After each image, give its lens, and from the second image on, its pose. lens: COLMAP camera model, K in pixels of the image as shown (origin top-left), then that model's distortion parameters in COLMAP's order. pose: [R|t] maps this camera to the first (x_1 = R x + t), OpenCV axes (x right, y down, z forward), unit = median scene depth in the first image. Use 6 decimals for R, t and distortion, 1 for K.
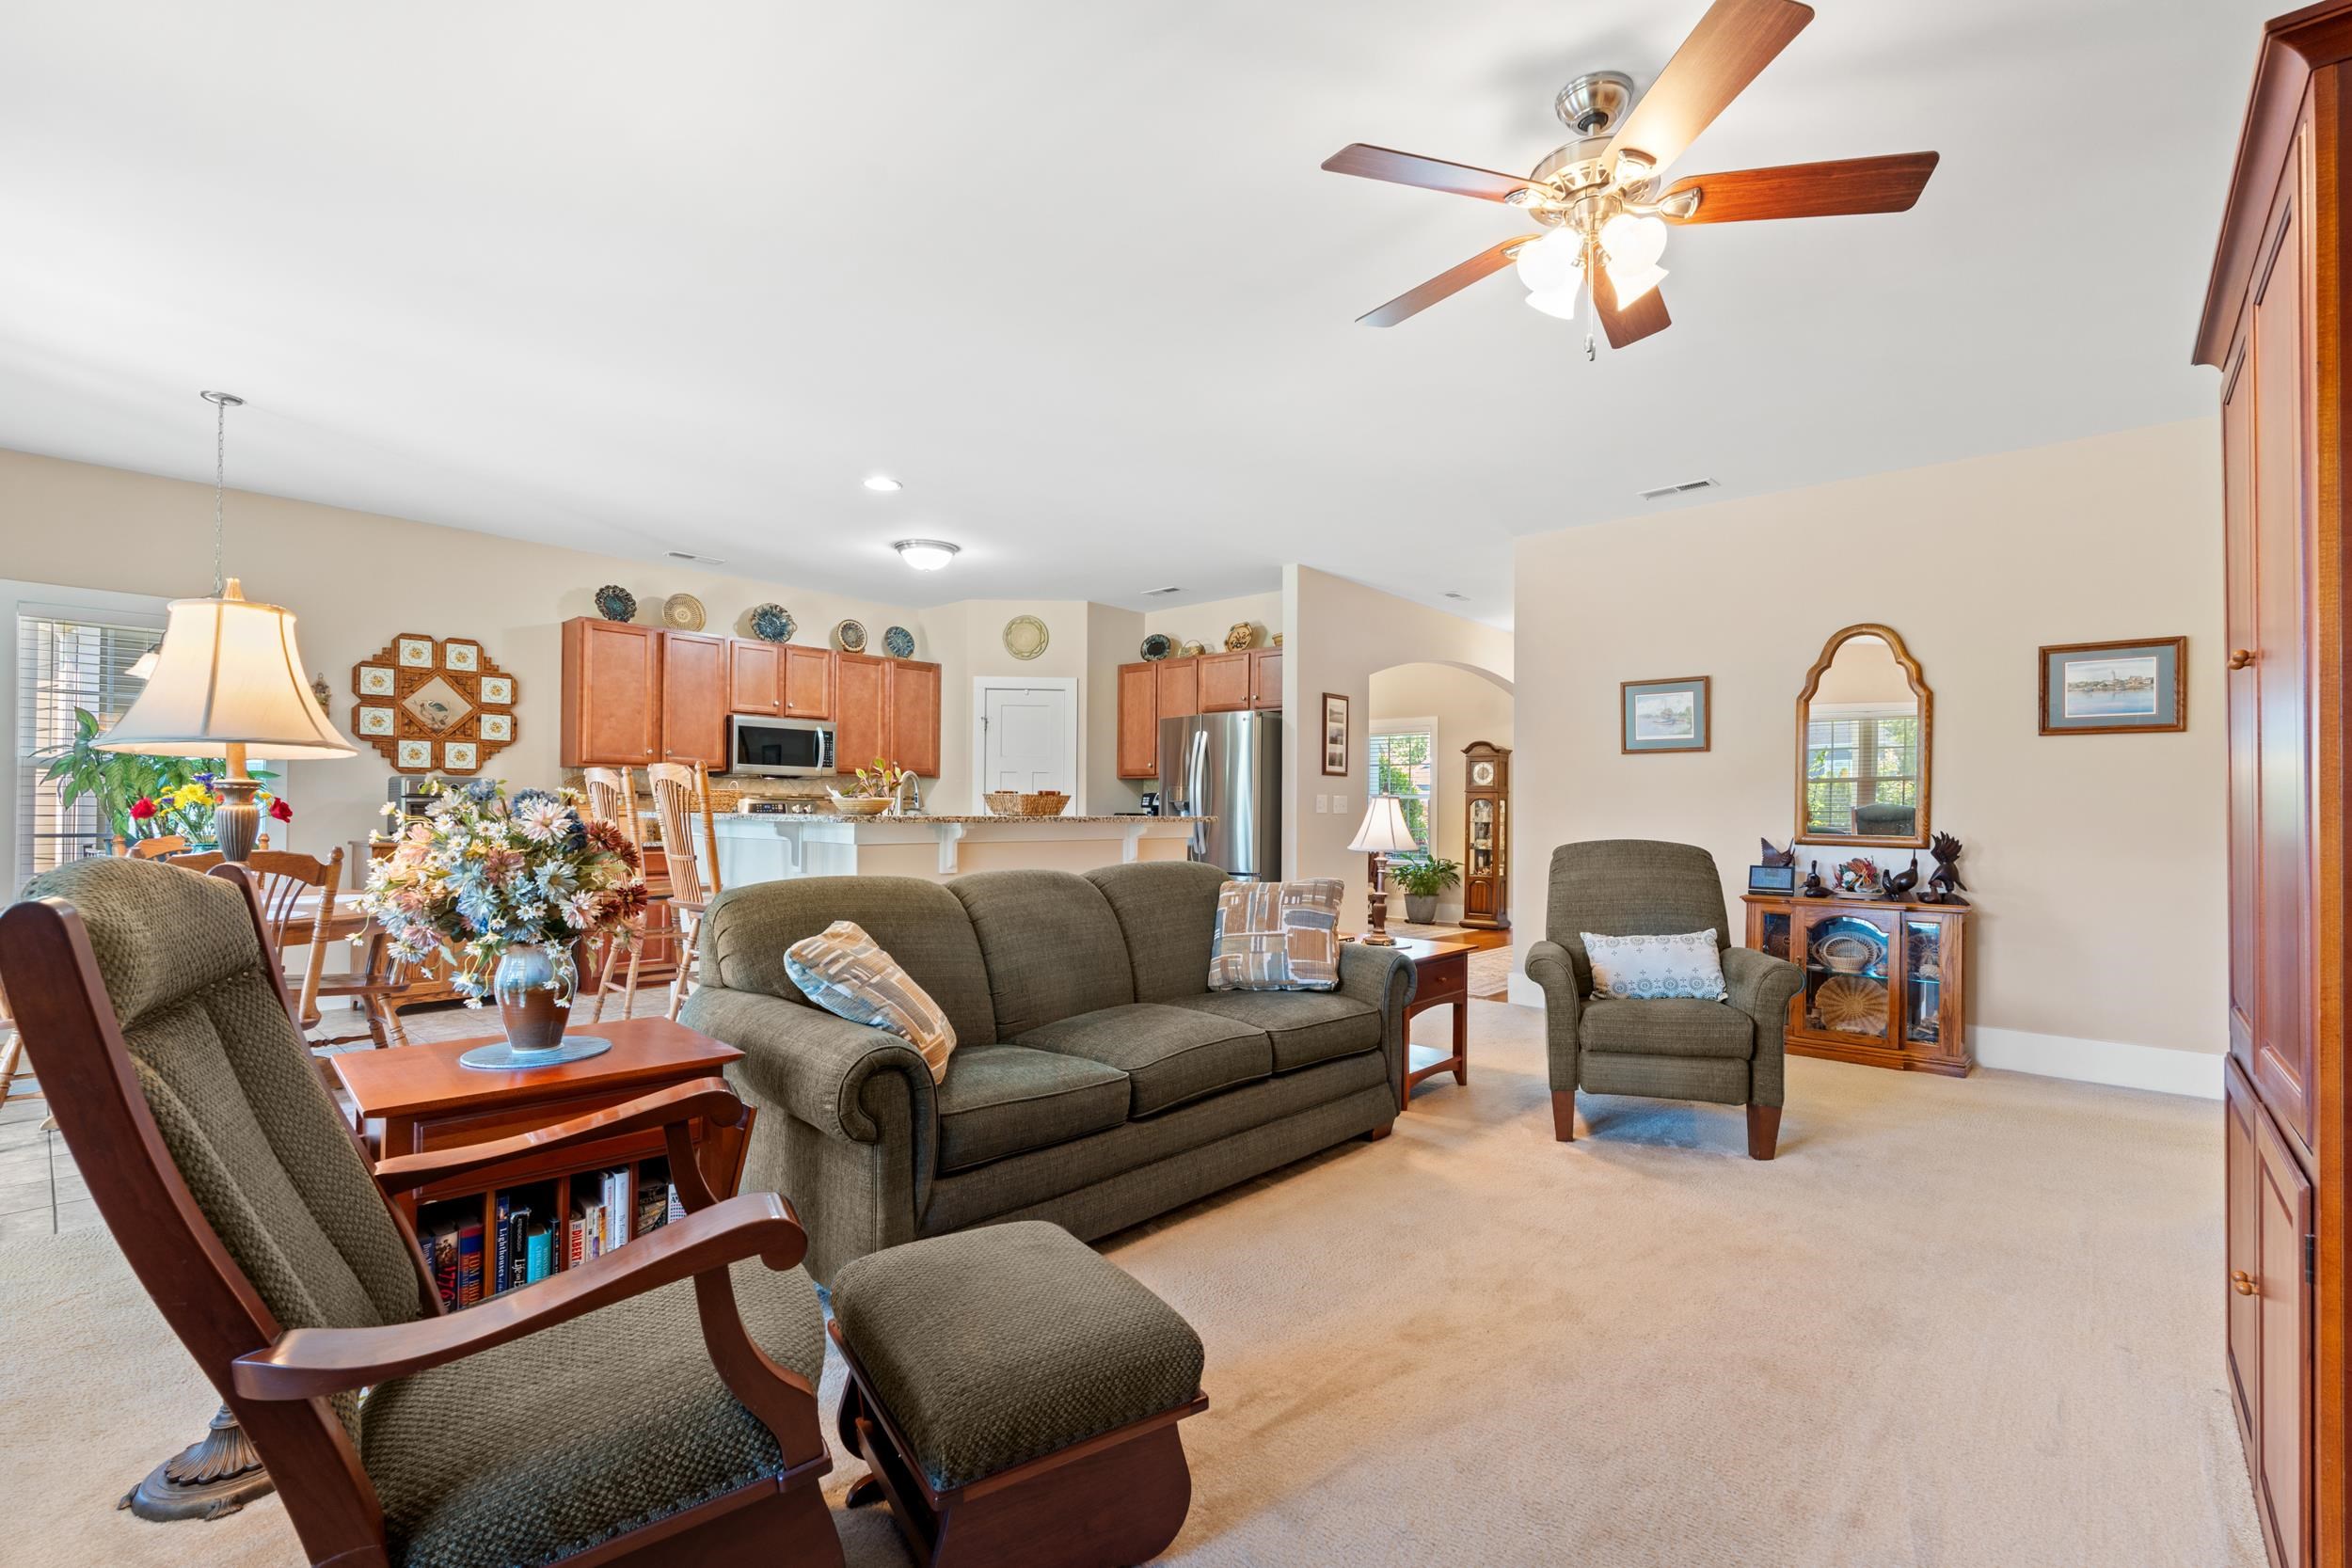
lens RADIAL K [[1032.7, 0, 1169.2], [0, 1032.7, 801.9], [0, 0, 1]] dist [-0.003220, 0.000213]
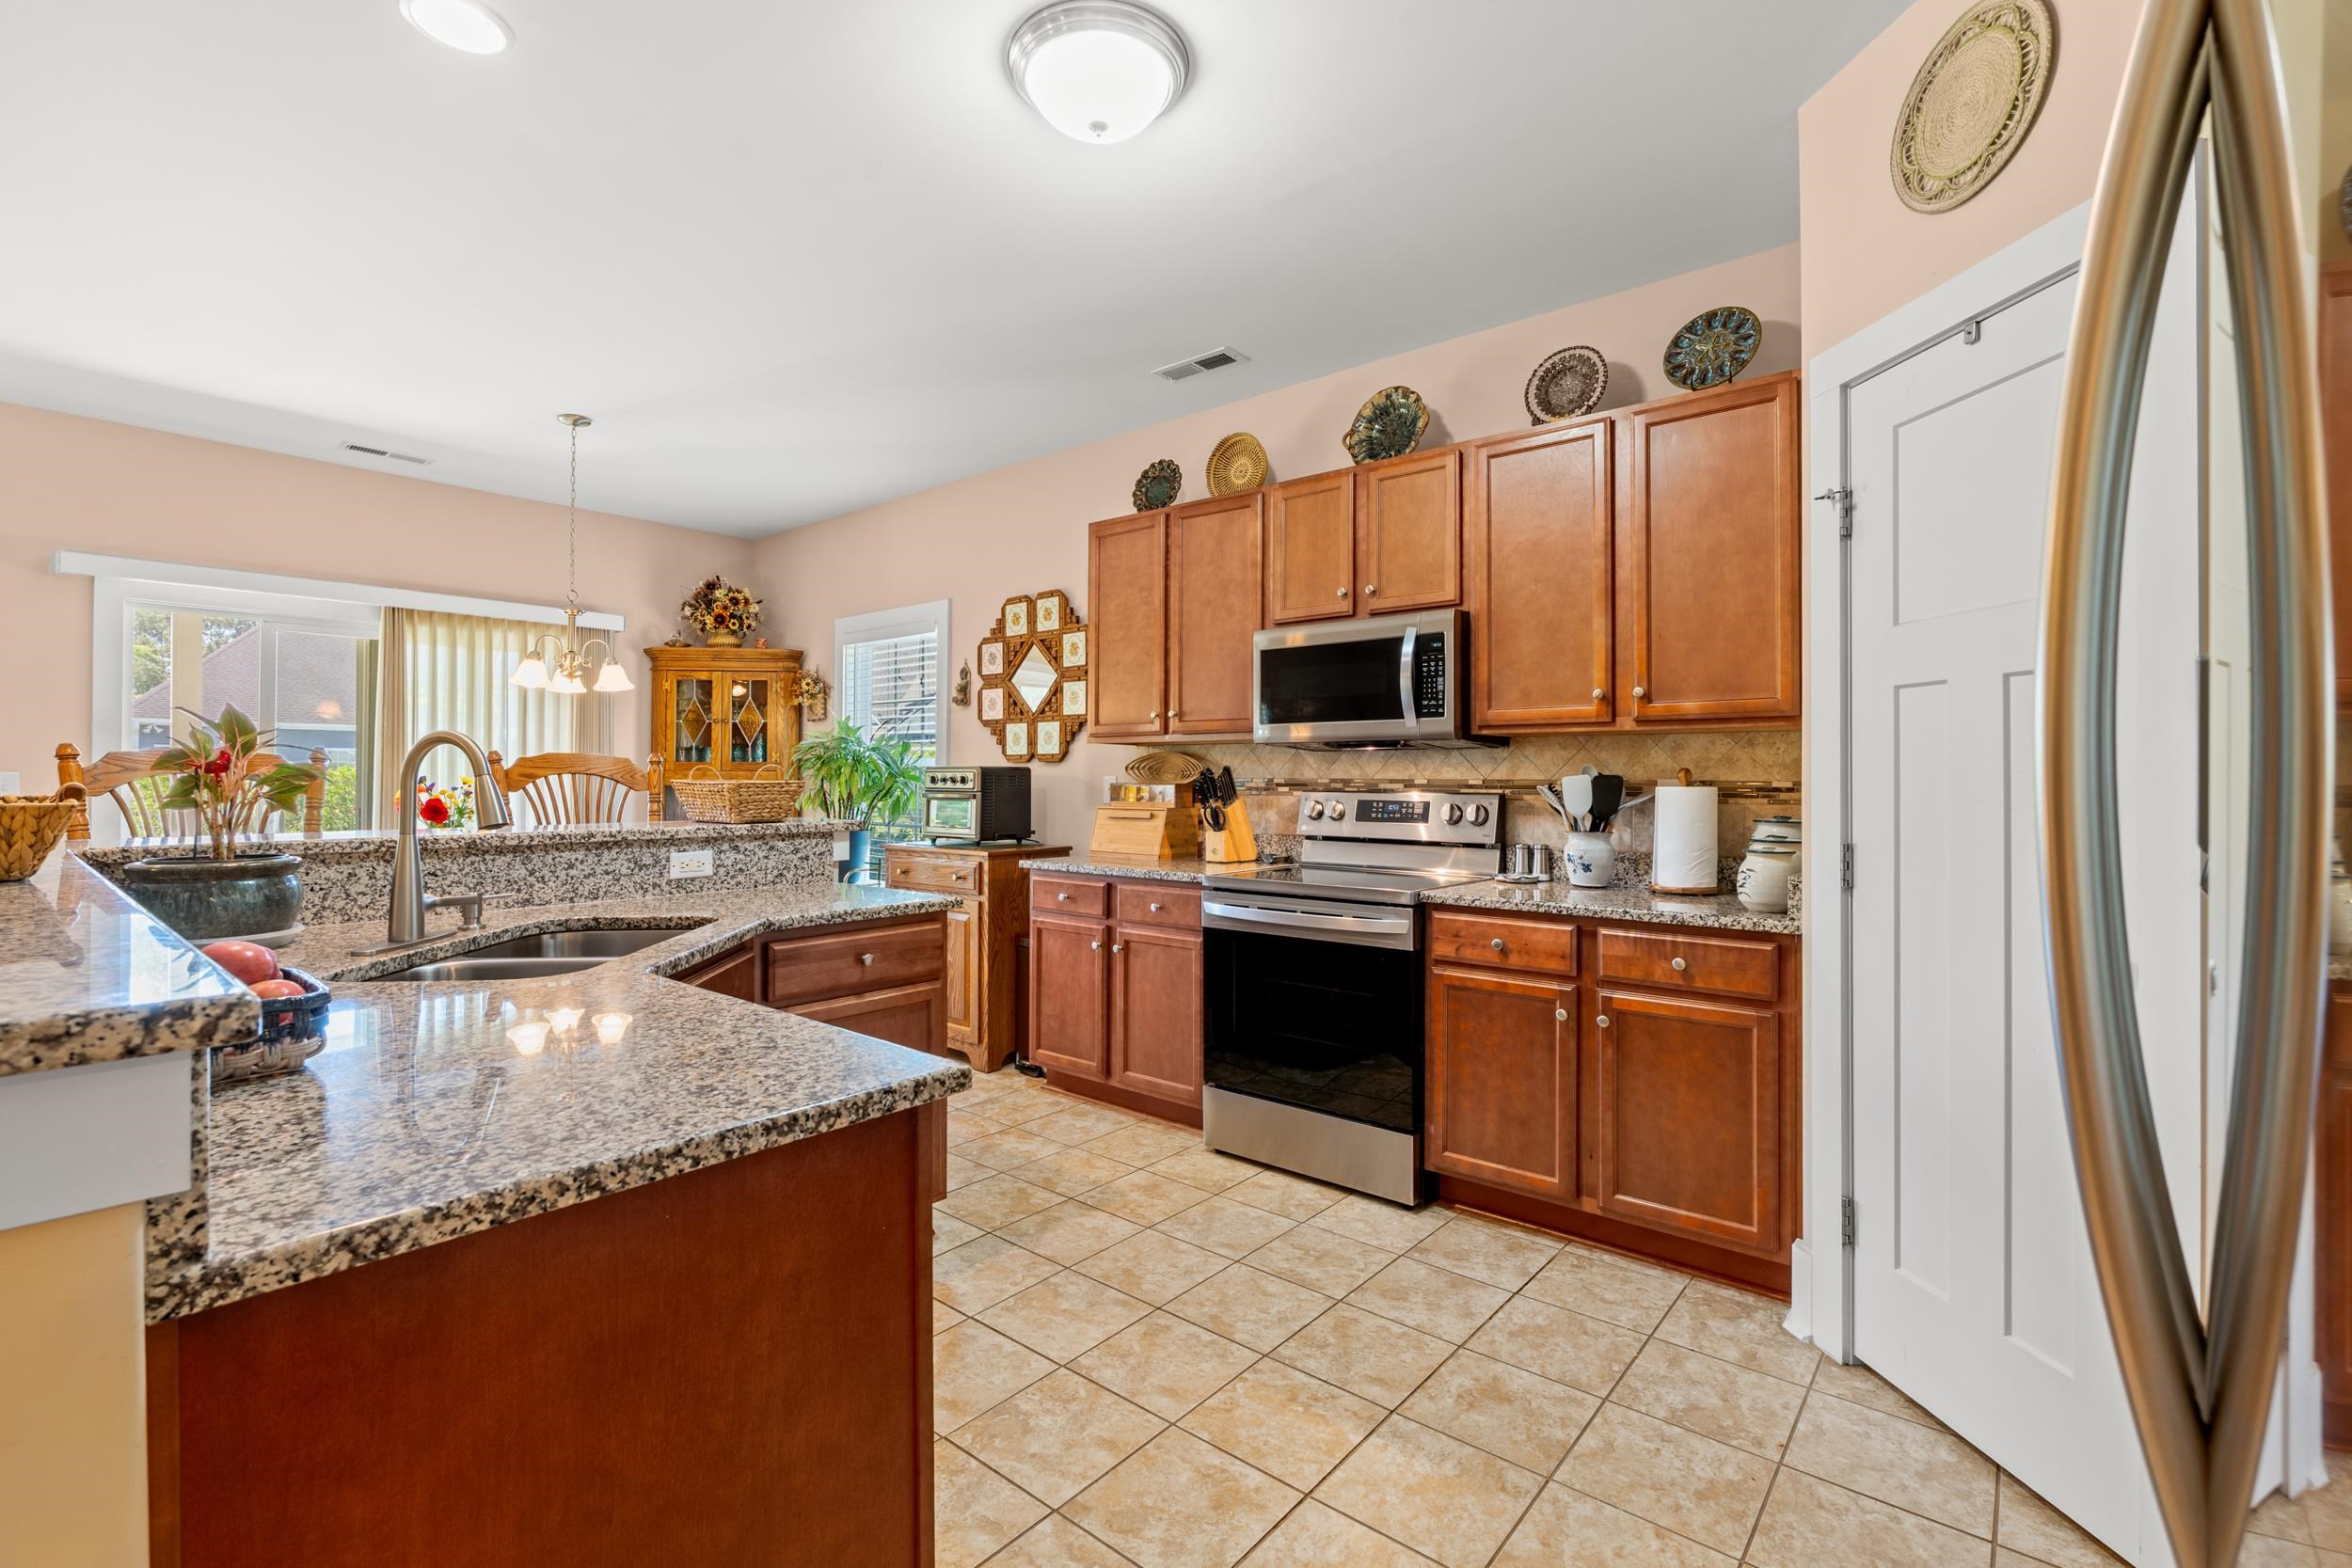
lens RADIAL K [[1032.7, 0, 1190.0], [0, 1032.7, 777.0], [0, 0, 1]] dist [-0.003220, 0.000213]
pose [[0.043490, -0.009409, -0.999010, 0.111249], [0.006760, 0.999936, -0.009124, -0.006488], [0.999031, -0.006357, 0.043551, 1.055481]]
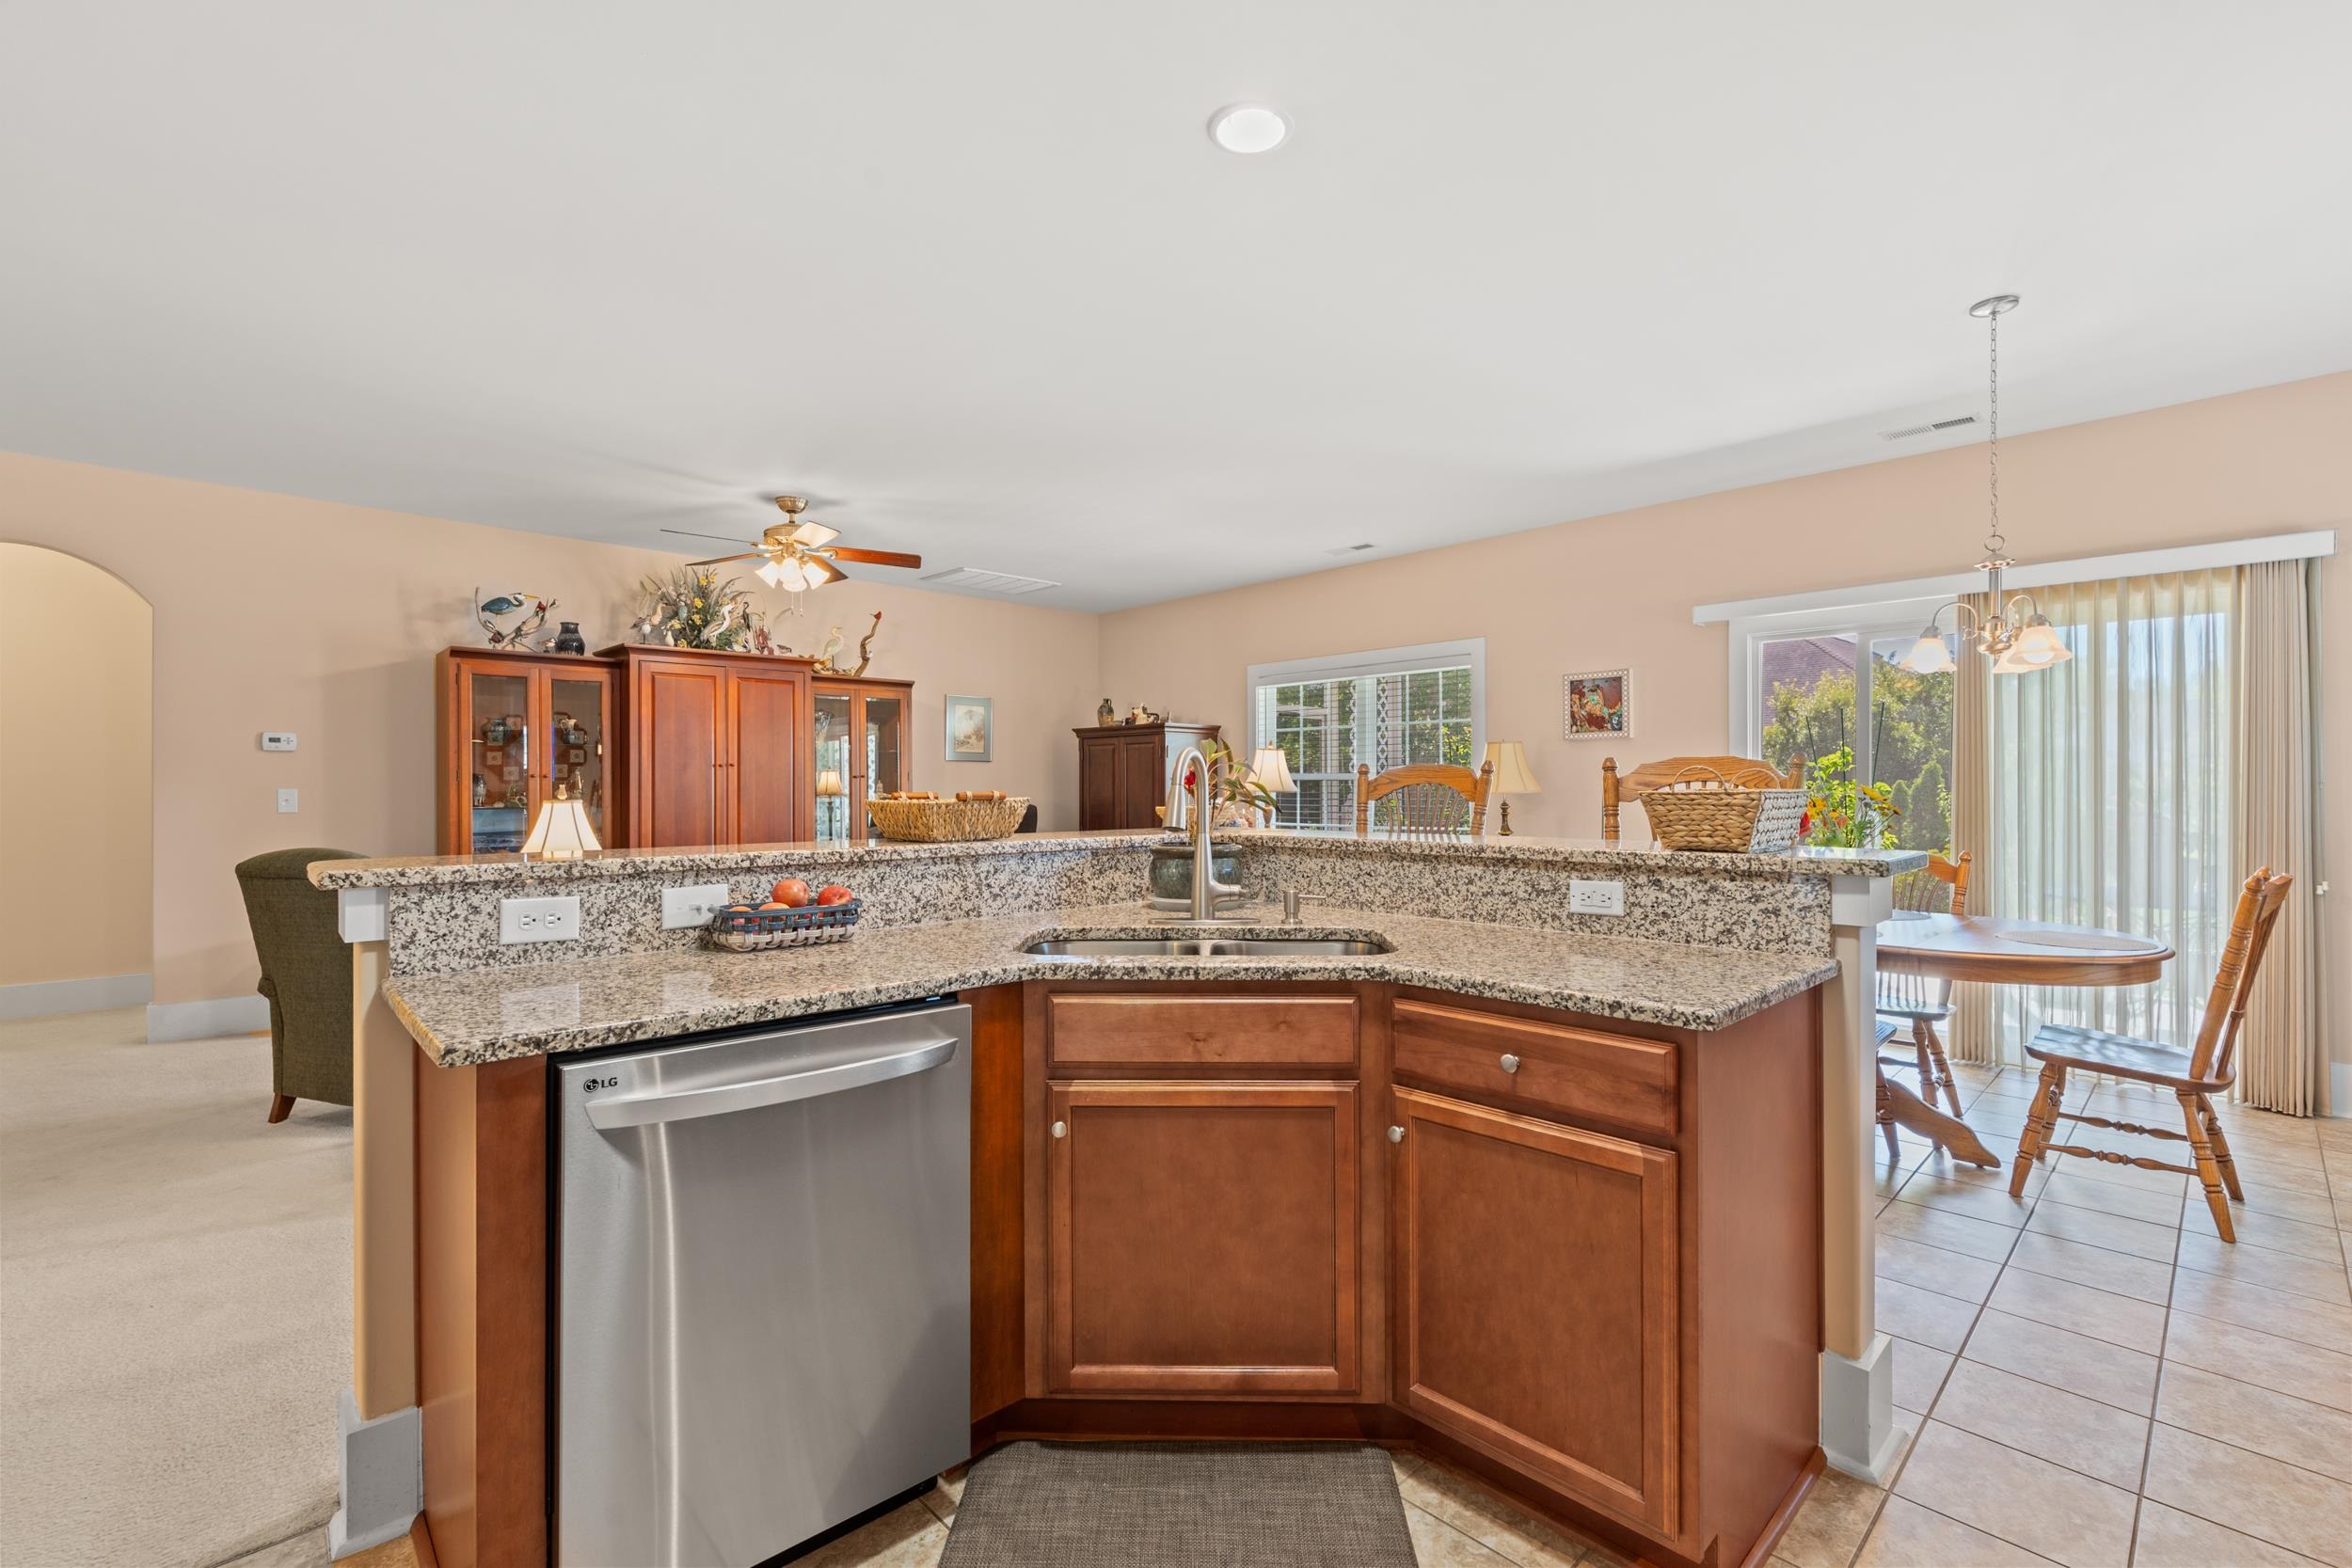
lens RADIAL K [[1032.7, 0, 1190.4], [0, 1032.7, 786.2], [0, 0, 1]] dist [-0.003220, 0.000213]
pose [[-0.996747, -0.005020, 0.080436, -0.236630], [-0.005761, 0.999943, -0.008986, -0.007757], [-0.080386, -0.009420, -0.996719, 1.217721]]
